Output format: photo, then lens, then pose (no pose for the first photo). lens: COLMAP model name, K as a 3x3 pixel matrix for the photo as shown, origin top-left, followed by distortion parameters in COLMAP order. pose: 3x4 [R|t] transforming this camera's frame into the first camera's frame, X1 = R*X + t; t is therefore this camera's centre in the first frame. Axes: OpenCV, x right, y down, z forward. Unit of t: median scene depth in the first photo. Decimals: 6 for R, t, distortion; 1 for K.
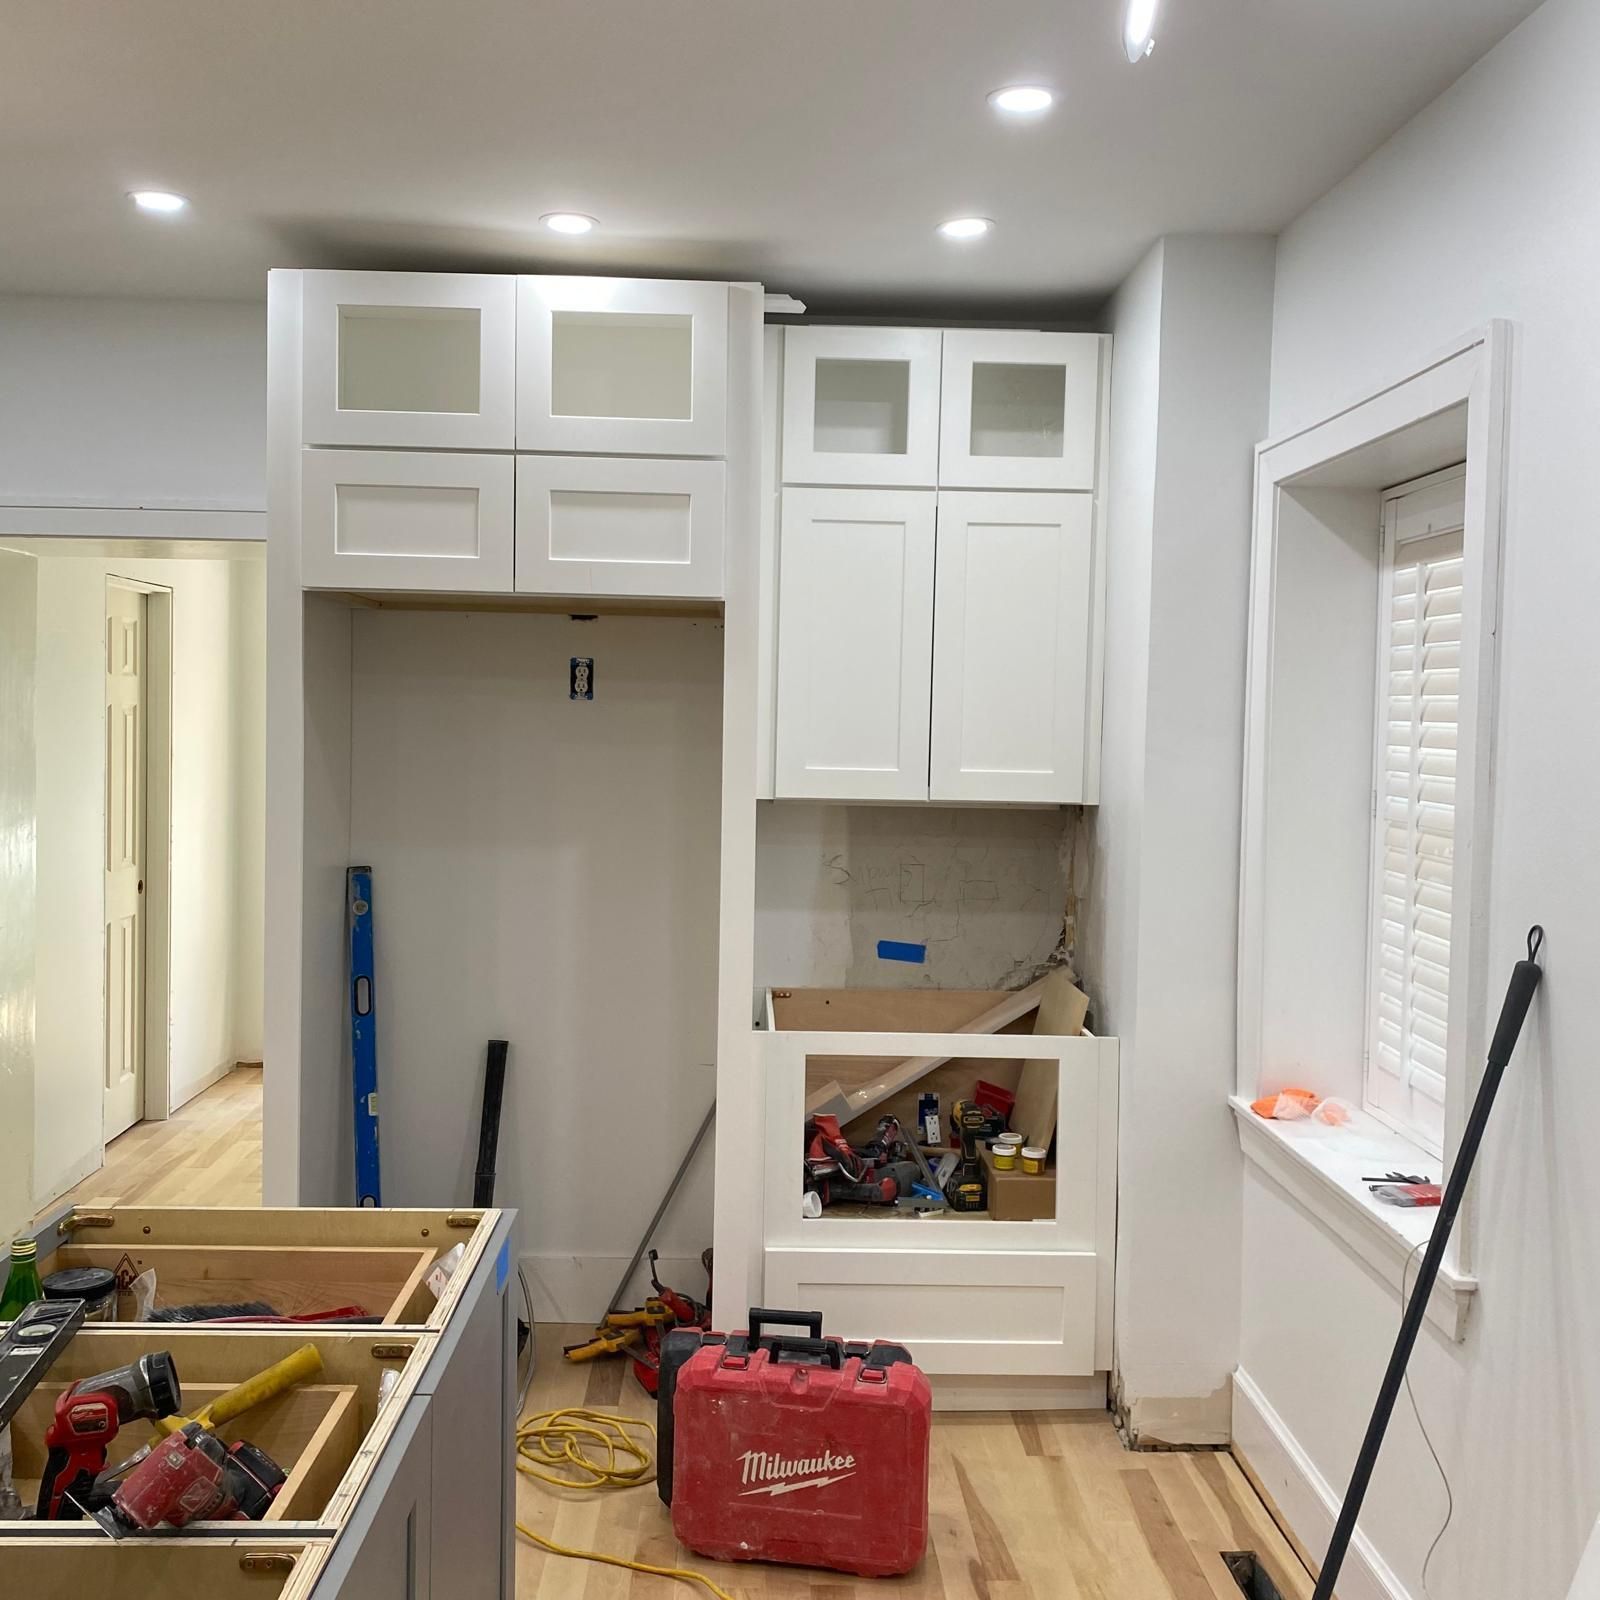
lens RADIAL K [[1616.8, 0, 809.4], [0, 1616.8, 787.0], [0, 0, 1]] dist [0.023952, 0.000000]
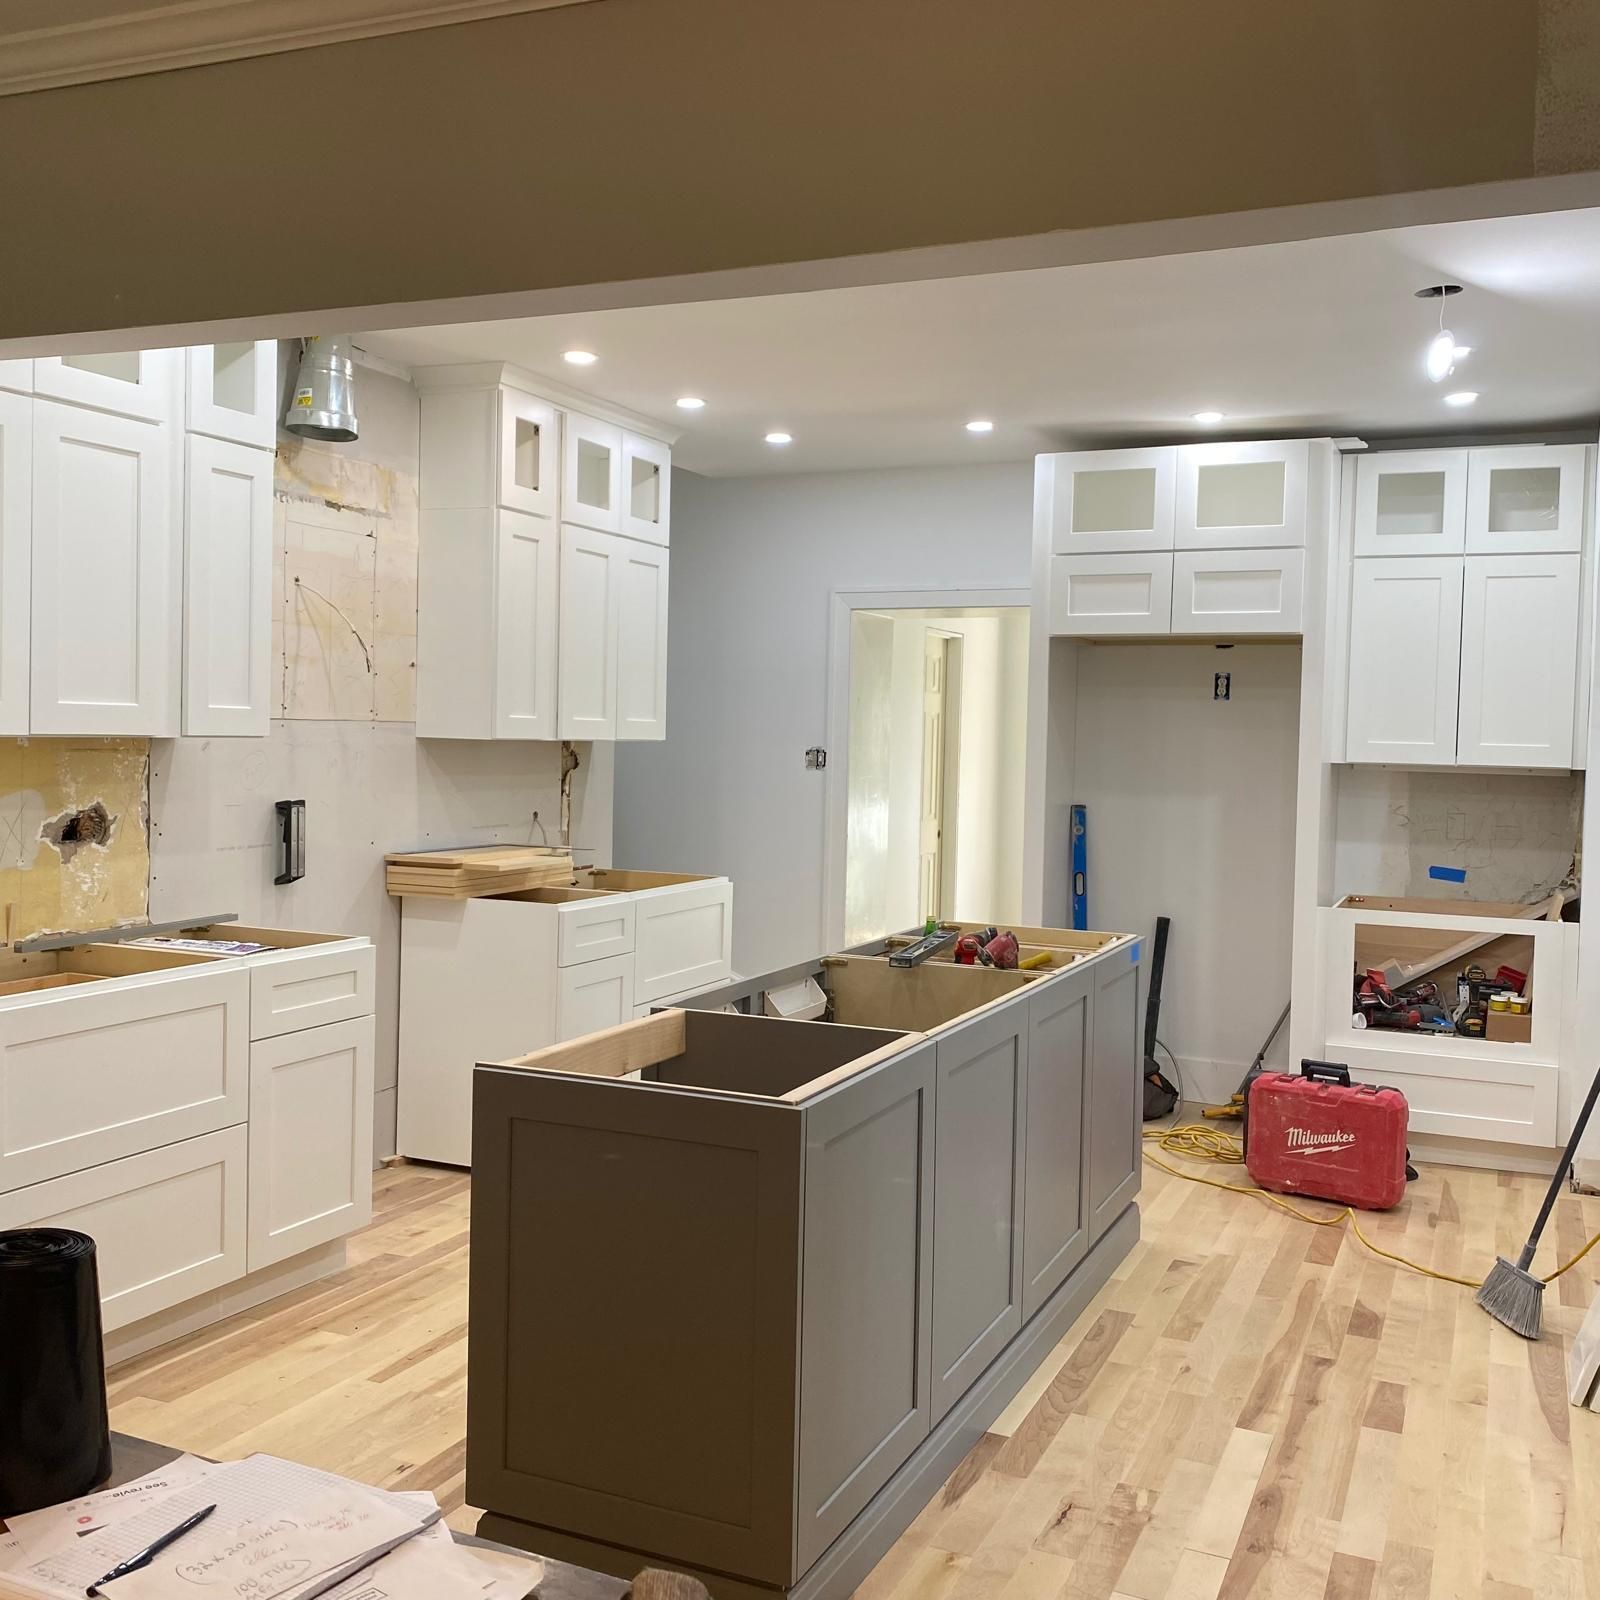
lens RADIAL K [[1616.8, 0, 803.1], [0, 1616.8, 783.1], [0, 0, 1]] dist [0.023952, 0.000000]
pose [[0.901051, 0.013884, -0.433491, 0.199278], [-0.022681, 0.999628, -0.015128, 0.067606], [0.433120, 0.023463, 0.901031, -0.662881]]
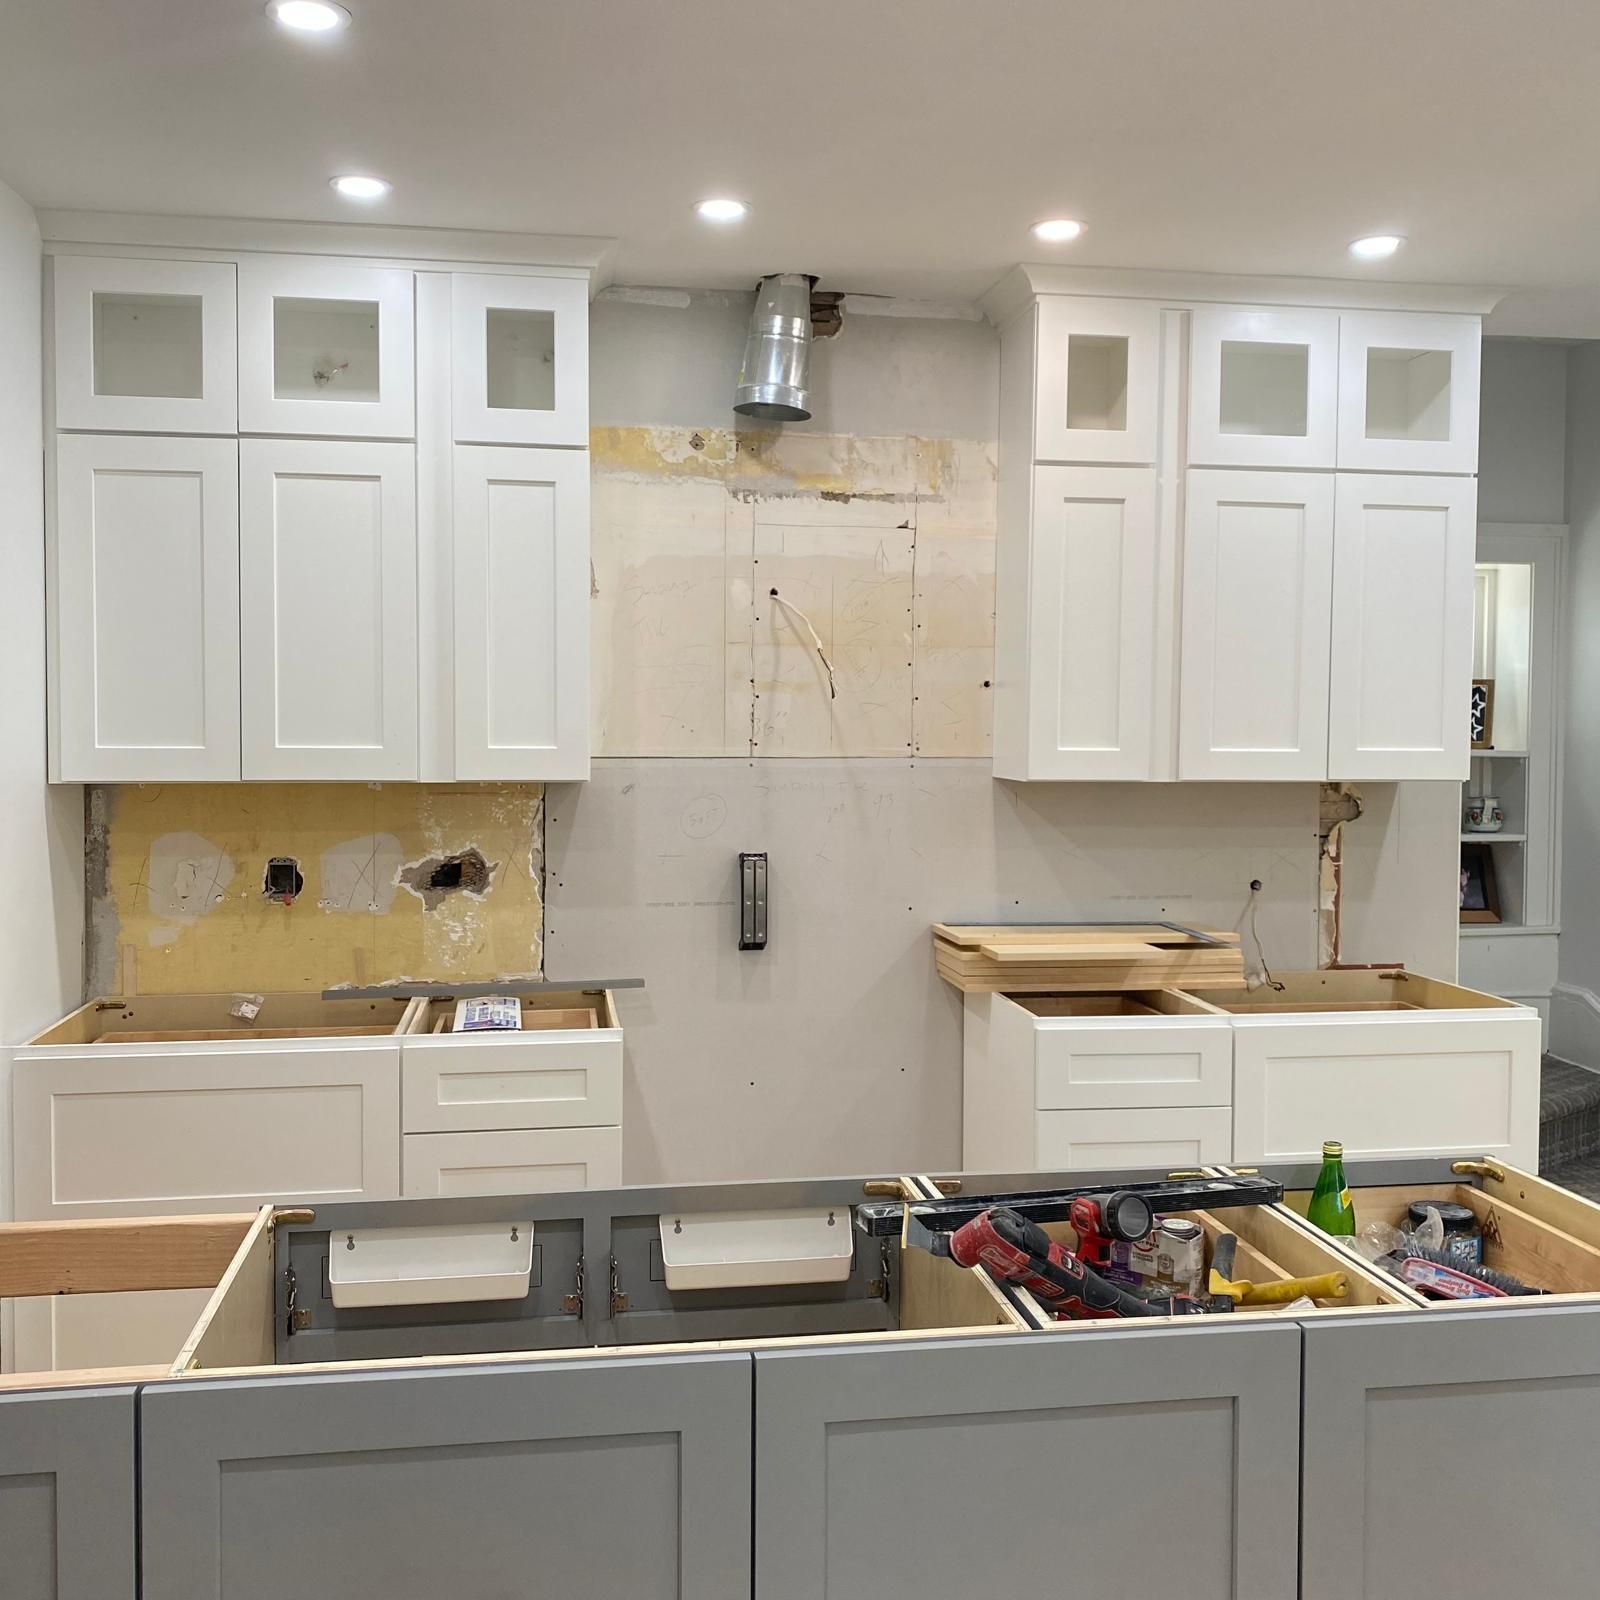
lens RADIAL K [[1604.7, 0, 810.4], [0, 1604.7, 795.2], [0, 0, 1]] dist [0.041775, 0.000000]
pose [[0.134352, 0.023579, -0.990653, 0.357015], [-0.044560, 0.998849, 0.017731, 0.008861], [0.989931, 0.041762, 0.135248, 0.248605]]
